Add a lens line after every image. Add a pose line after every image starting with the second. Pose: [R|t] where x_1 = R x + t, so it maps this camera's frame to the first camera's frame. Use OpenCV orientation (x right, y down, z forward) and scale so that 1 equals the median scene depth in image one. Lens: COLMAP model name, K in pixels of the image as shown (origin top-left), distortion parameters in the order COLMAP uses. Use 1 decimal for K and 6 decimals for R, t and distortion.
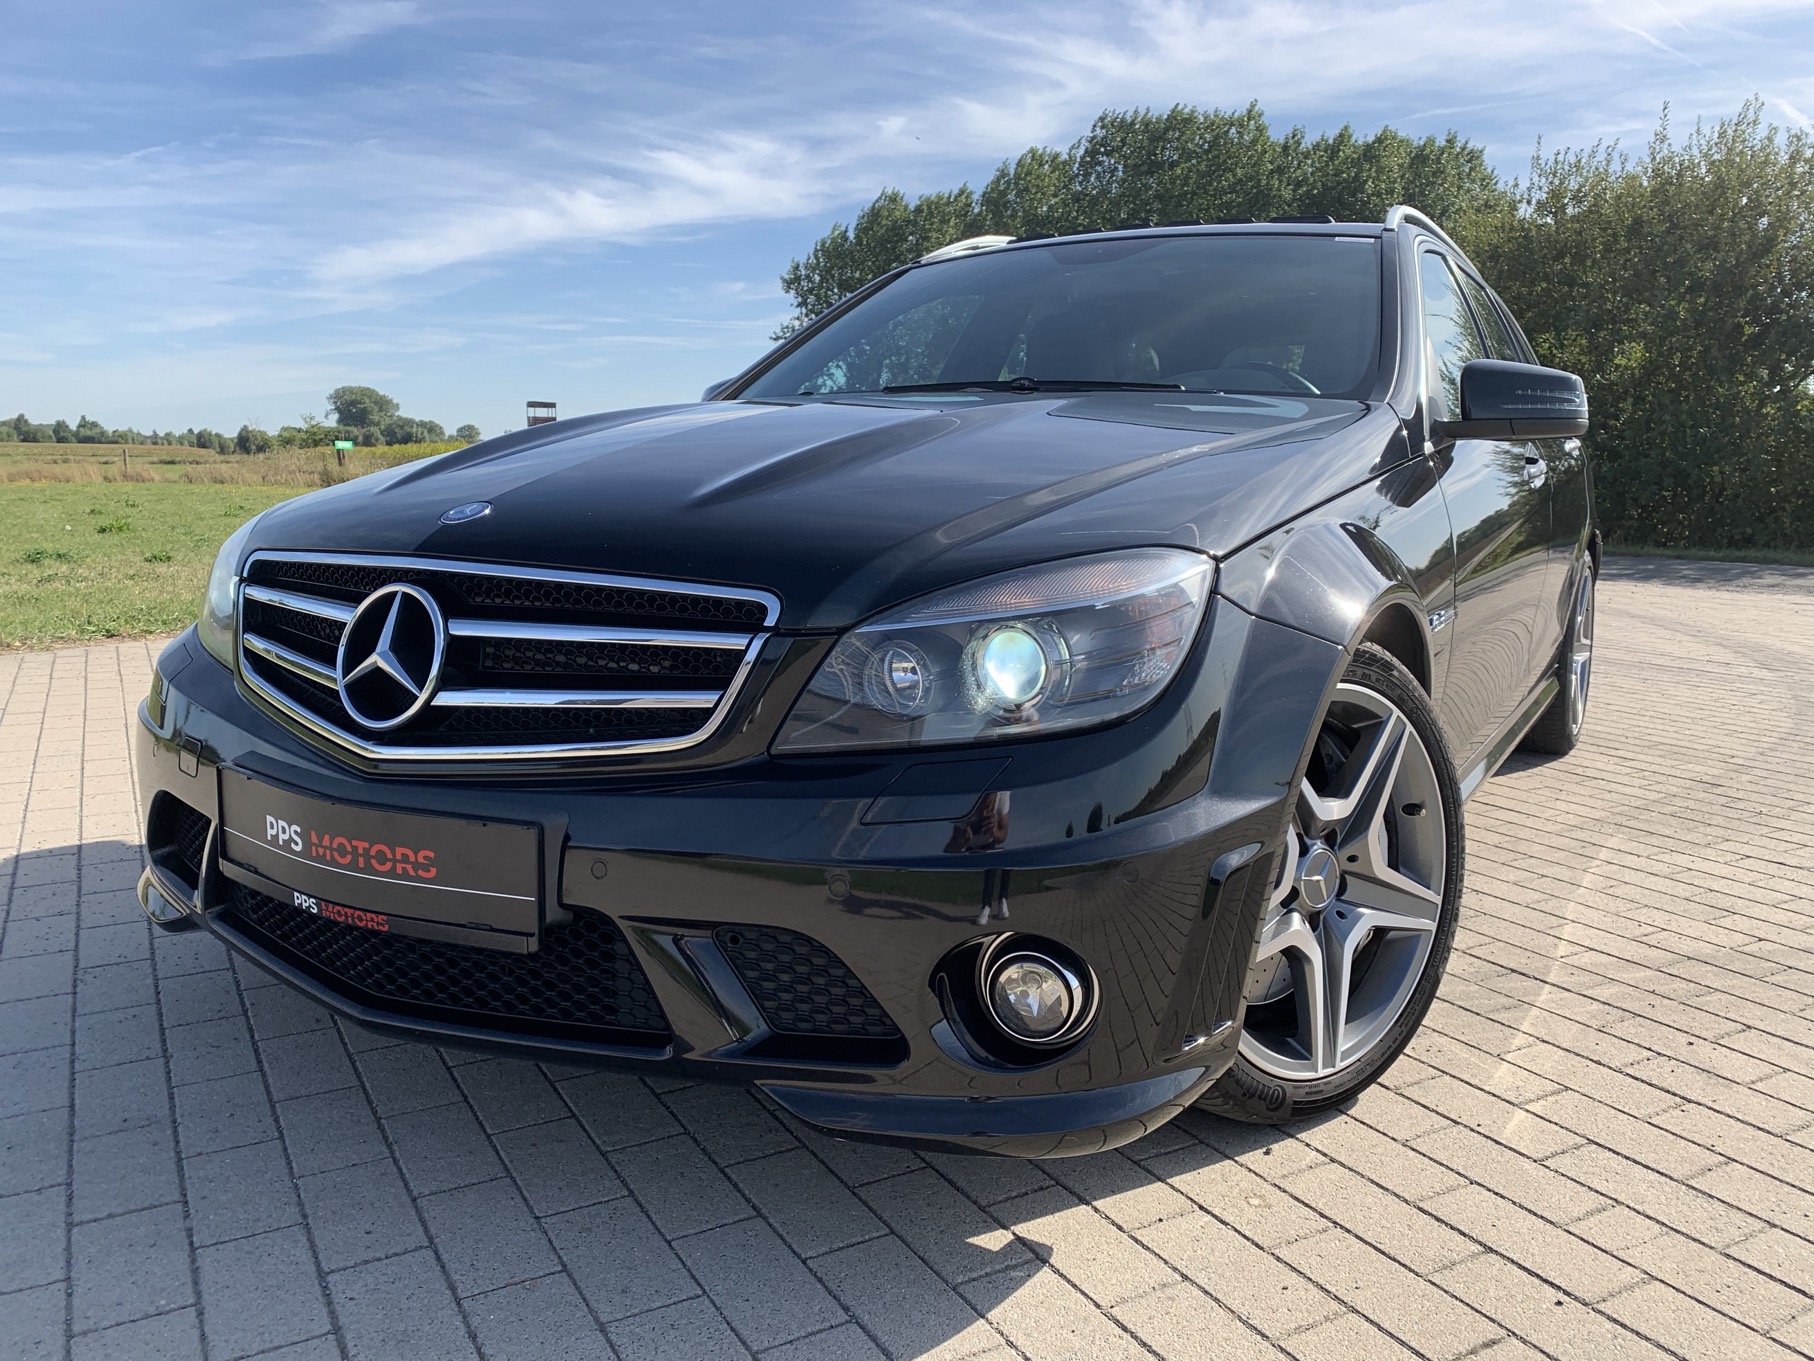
lens RADIAL K [[1392.2, 0, 872.4], [0, 1392.2, 679.2], [0, 0, 1]] dist [0.022921, -0.010422]
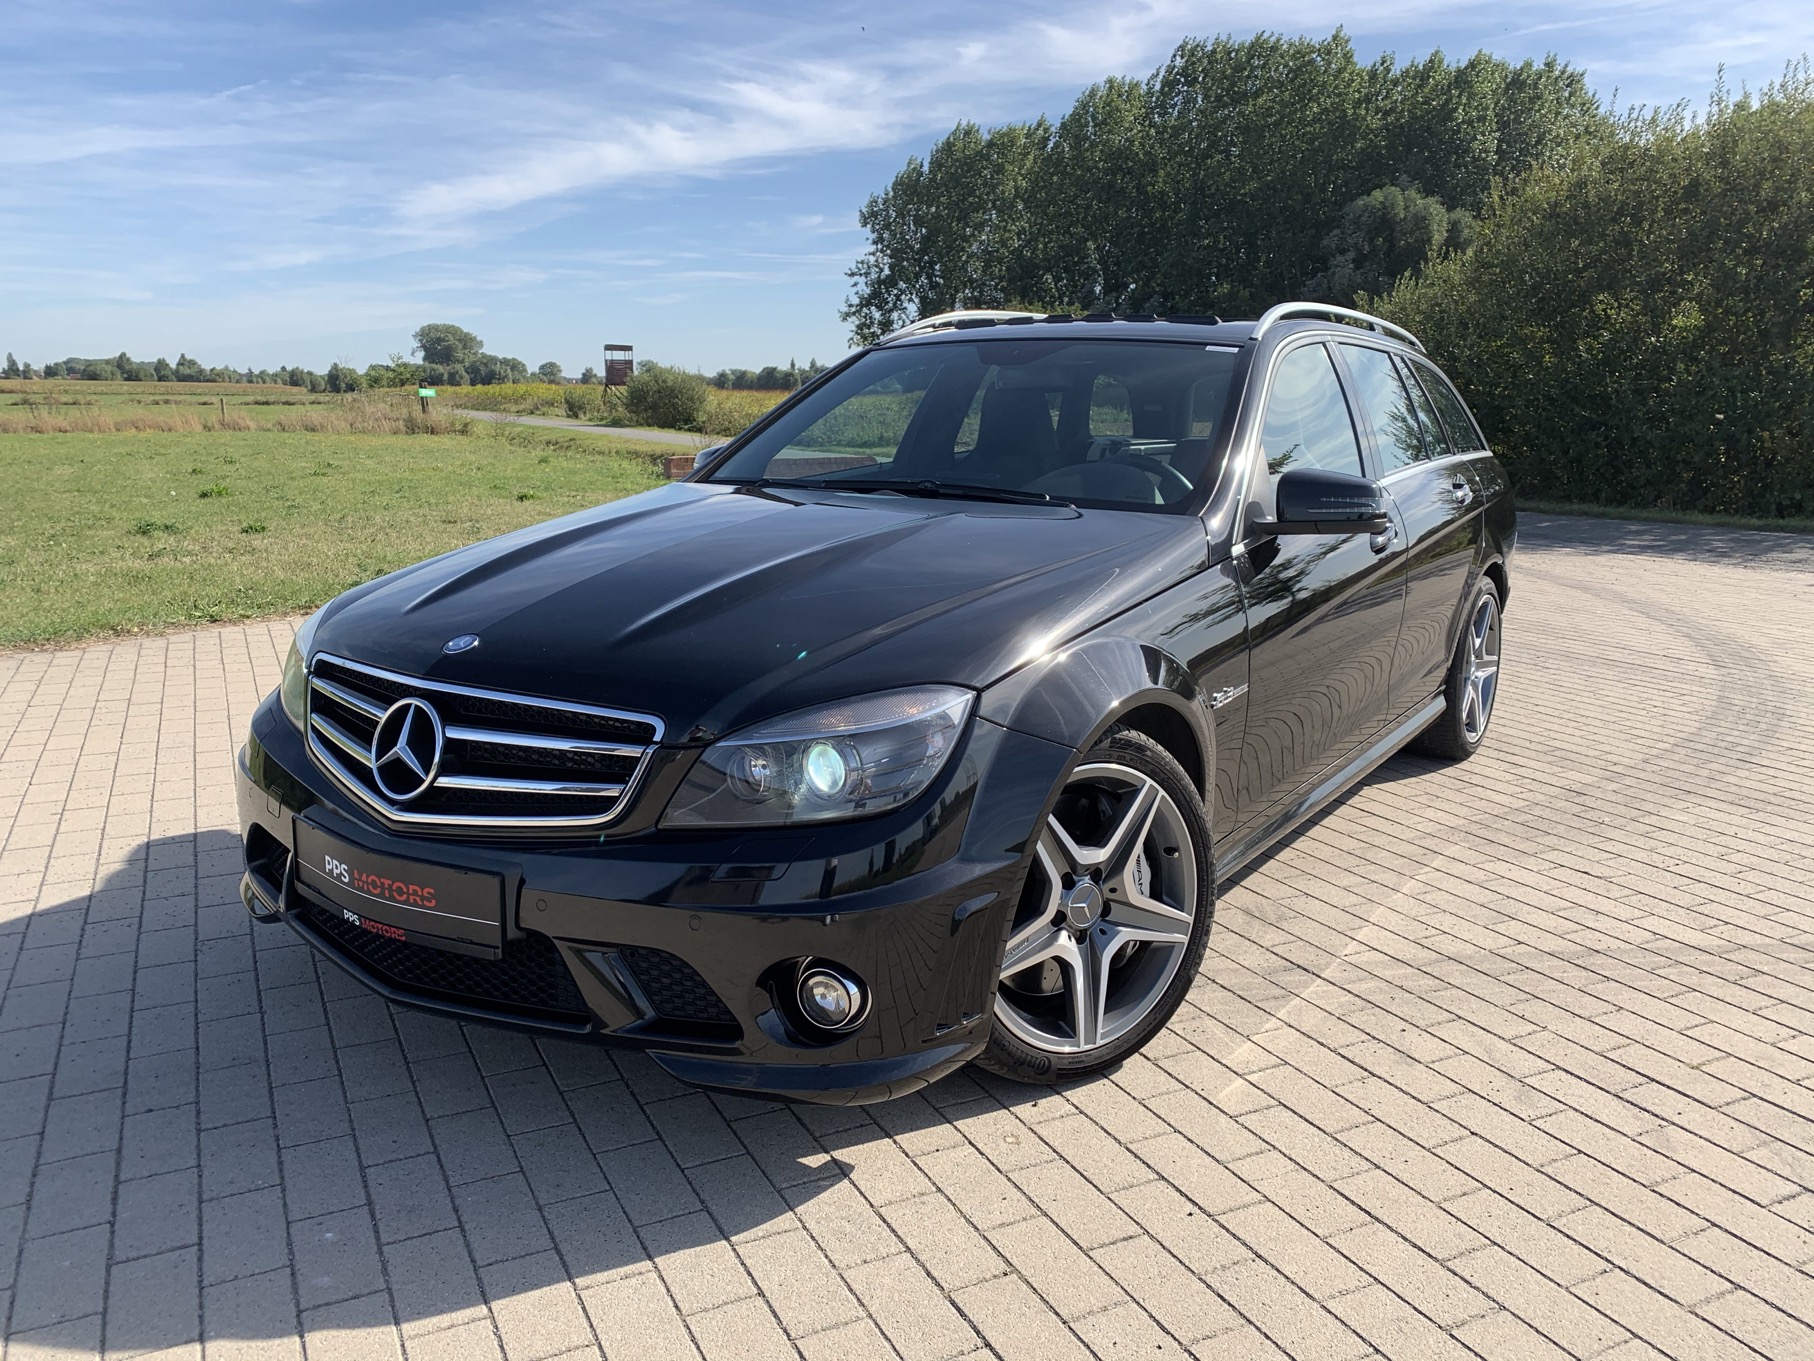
lens RADIAL K [[1392.2, 0, 857.3], [0, 1392.2, 682.4], [0, 0, 1]] dist [0.022921, -0.010422]
pose [[0.997772, 0.009530, -0.066026, 0.208914], [-0.006301, 0.998781, 0.048949, -0.155917], [0.066412, -0.048424, 0.996617, -0.393496]]
